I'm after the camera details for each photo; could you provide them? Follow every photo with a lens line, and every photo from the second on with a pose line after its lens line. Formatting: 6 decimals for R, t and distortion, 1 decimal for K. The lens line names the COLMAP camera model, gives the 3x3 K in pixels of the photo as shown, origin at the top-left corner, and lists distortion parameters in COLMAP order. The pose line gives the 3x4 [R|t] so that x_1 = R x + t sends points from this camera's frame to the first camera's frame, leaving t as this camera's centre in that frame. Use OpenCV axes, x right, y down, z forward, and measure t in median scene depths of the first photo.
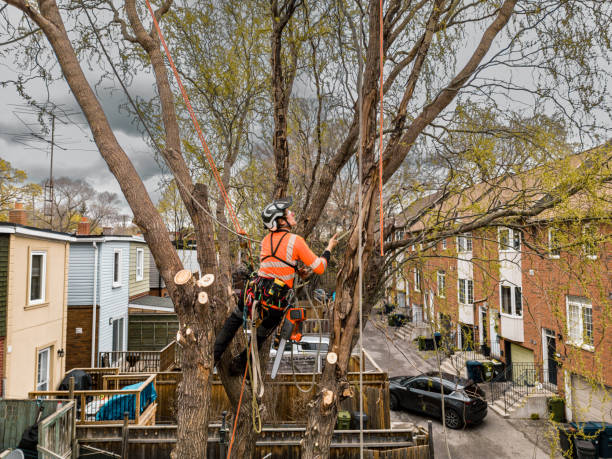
lens RADIAL K [[430.5, 0, 306.0], [0, 430.5, 229.5], [0, 0, 1]] dist [0.057453, -0.038630]
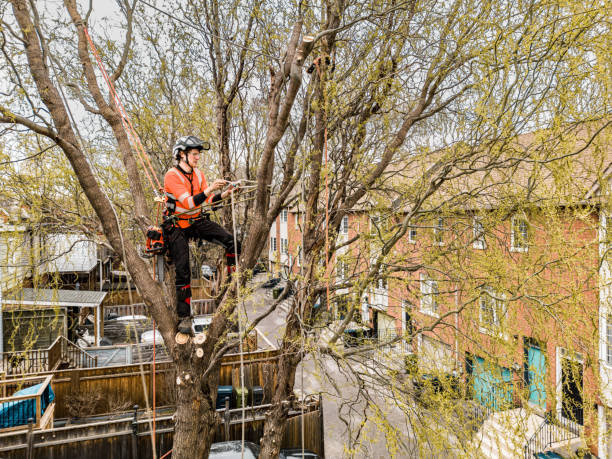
lens RADIAL K [[430.5, 0, 306.0], [0, 430.5, 229.5], [0, 0, 1]] dist [0.057453, -0.038630]
pose [[0.960305, -0.012478, 0.278673, -0.055047], [-0.008502, 0.997226, 0.073949, -0.062294], [-0.278823, -0.073383, 0.957535, -0.069358]]
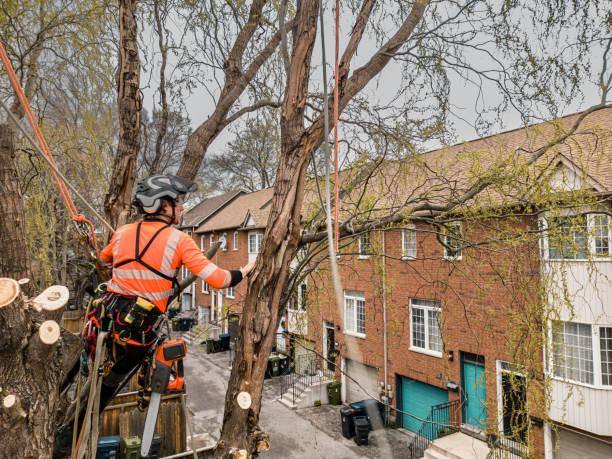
lens RADIAL K [[430.5, 0, 306.0], [0, 430.5, 229.5], [0, 0, 1]] dist [0.057453, -0.038630]
pose [[0.873481, 0.029537, 0.485962, -0.042937], [-0.028357, 0.999550, -0.009783, 0.005962], [-0.486033, -0.005235, 0.873925, 0.074194]]
